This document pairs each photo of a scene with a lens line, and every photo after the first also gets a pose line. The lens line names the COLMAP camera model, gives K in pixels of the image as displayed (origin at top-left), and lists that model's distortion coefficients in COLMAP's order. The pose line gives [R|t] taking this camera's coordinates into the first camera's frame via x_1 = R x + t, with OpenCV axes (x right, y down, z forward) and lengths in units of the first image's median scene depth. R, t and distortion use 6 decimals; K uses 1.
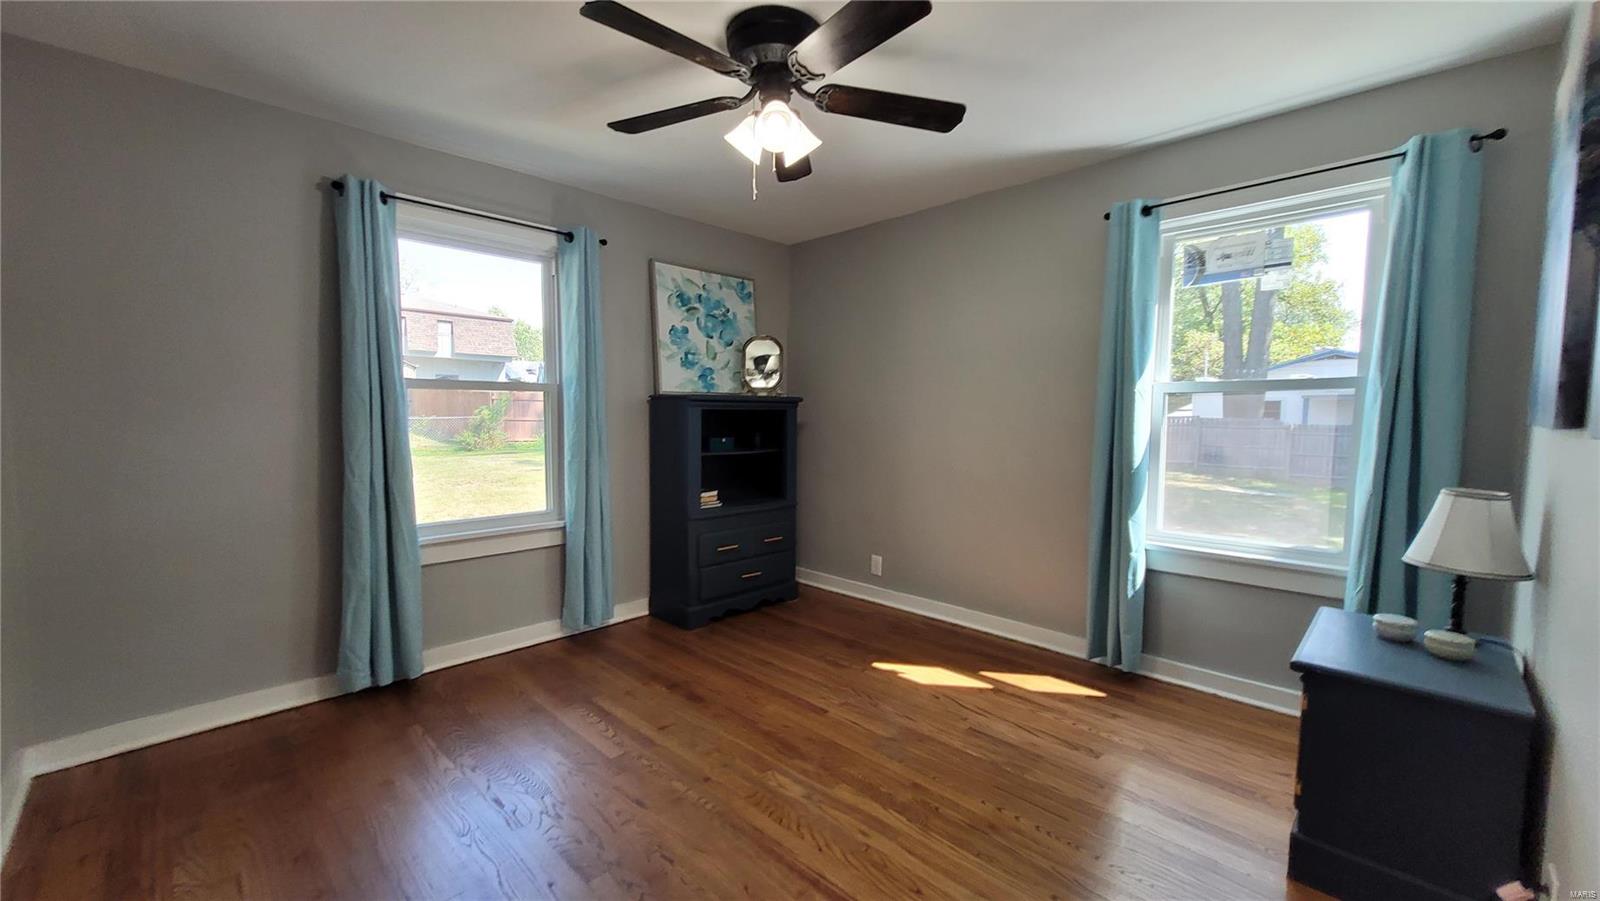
lens RADIAL K [[626.2, 0, 791.0], [0, 626.2, 454.5], [0, 0, 1]] dist [0.000416, -0.000164]
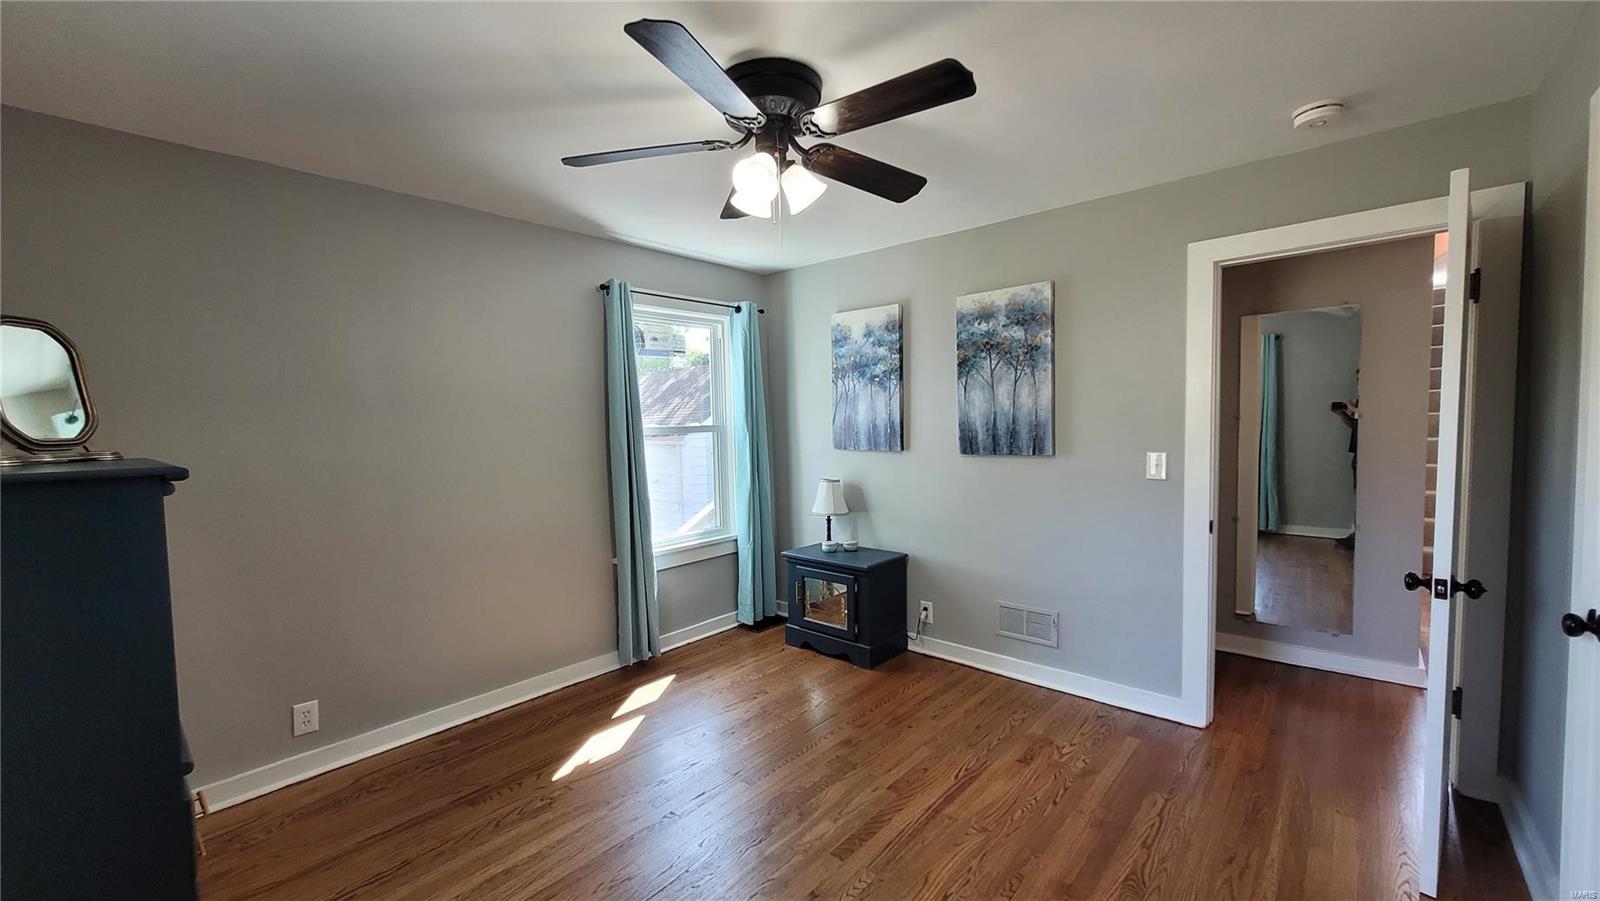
lens RADIAL K [[626.2, 0, 793.5], [0, 626.2, 452.3], [0, 0, 1]] dist [0.000416, -0.000164]
pose [[-0.060338, -0.051127, 0.996868, -0.719319], [0.095452, 0.993815, 0.056748, -0.107136], [-0.993604, 0.098577, -0.055085, 0.756913]]
